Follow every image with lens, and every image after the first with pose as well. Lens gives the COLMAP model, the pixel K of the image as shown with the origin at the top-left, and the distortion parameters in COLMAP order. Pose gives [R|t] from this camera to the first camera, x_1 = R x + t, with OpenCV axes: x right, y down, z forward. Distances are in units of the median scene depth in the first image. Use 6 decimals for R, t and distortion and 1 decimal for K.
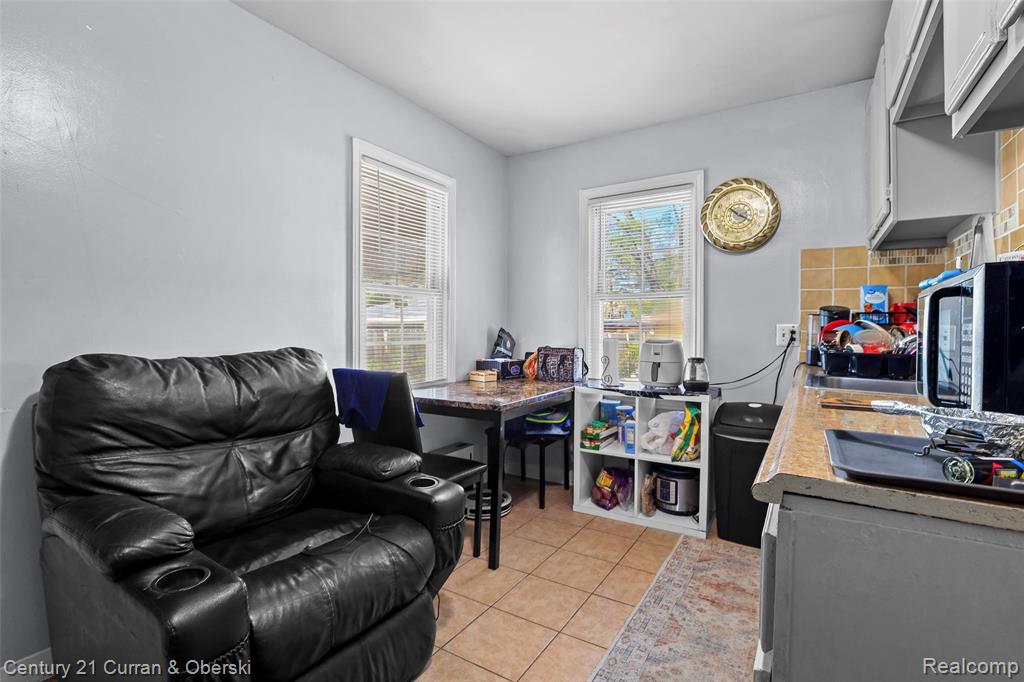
lens RADIAL K [[479.1, 0, 508.0], [0, 479.1, 329.8], [0, 0, 1]] dist [-0.017335, -0.000200]
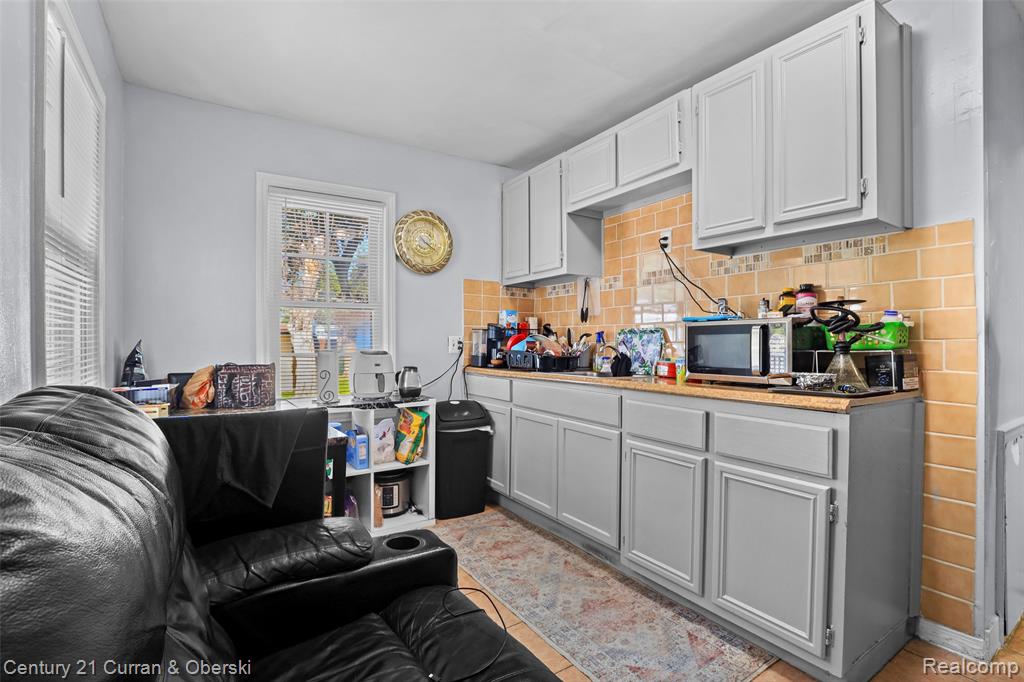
lens RADIAL K [[479.1, 0, 511.7], [0, 479.1, 339.9], [0, 0, 1]] dist [-0.017335, -0.000200]
pose [[0.425261, -0.004312, 0.905060, -0.379700], [0.001396, 0.999991, 0.004108, -0.005263], [-0.905070, -0.000483, 0.425263, 0.243110]]
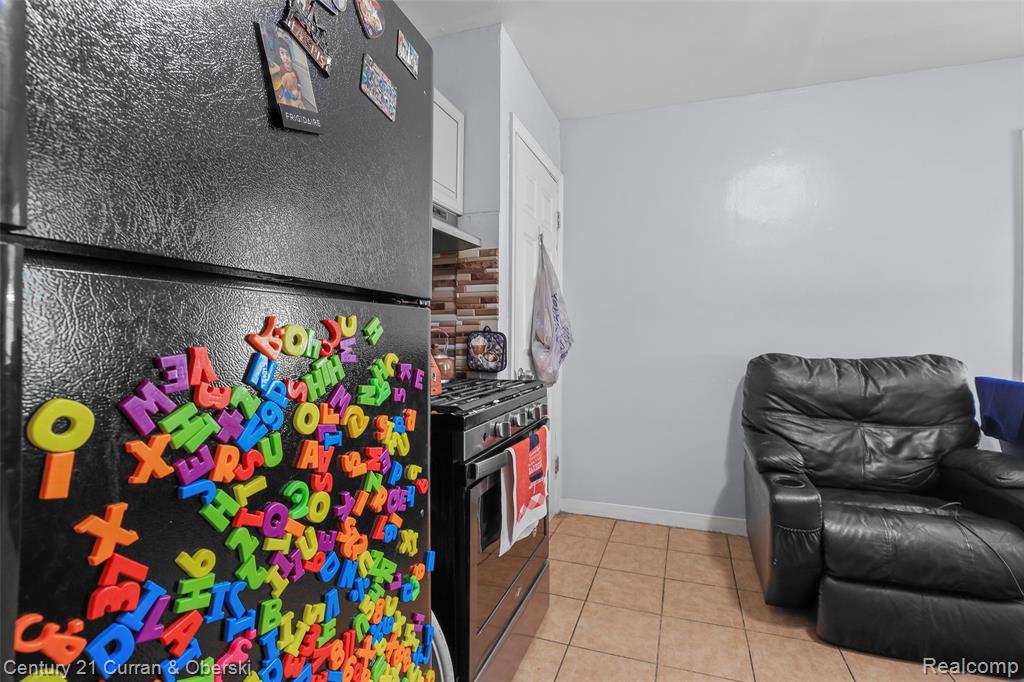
lens RADIAL K [[479.1, 0, 508.6], [0, 479.1, 344.8], [0, 0, 1]] dist [-0.017335, -0.000200]
pose [[0.214427, 0.011711, -0.976670, 0.557269], [-0.000566, 0.999929, 0.011866, 0.002659], [0.976740, -0.001991, 0.214419, -0.265393]]
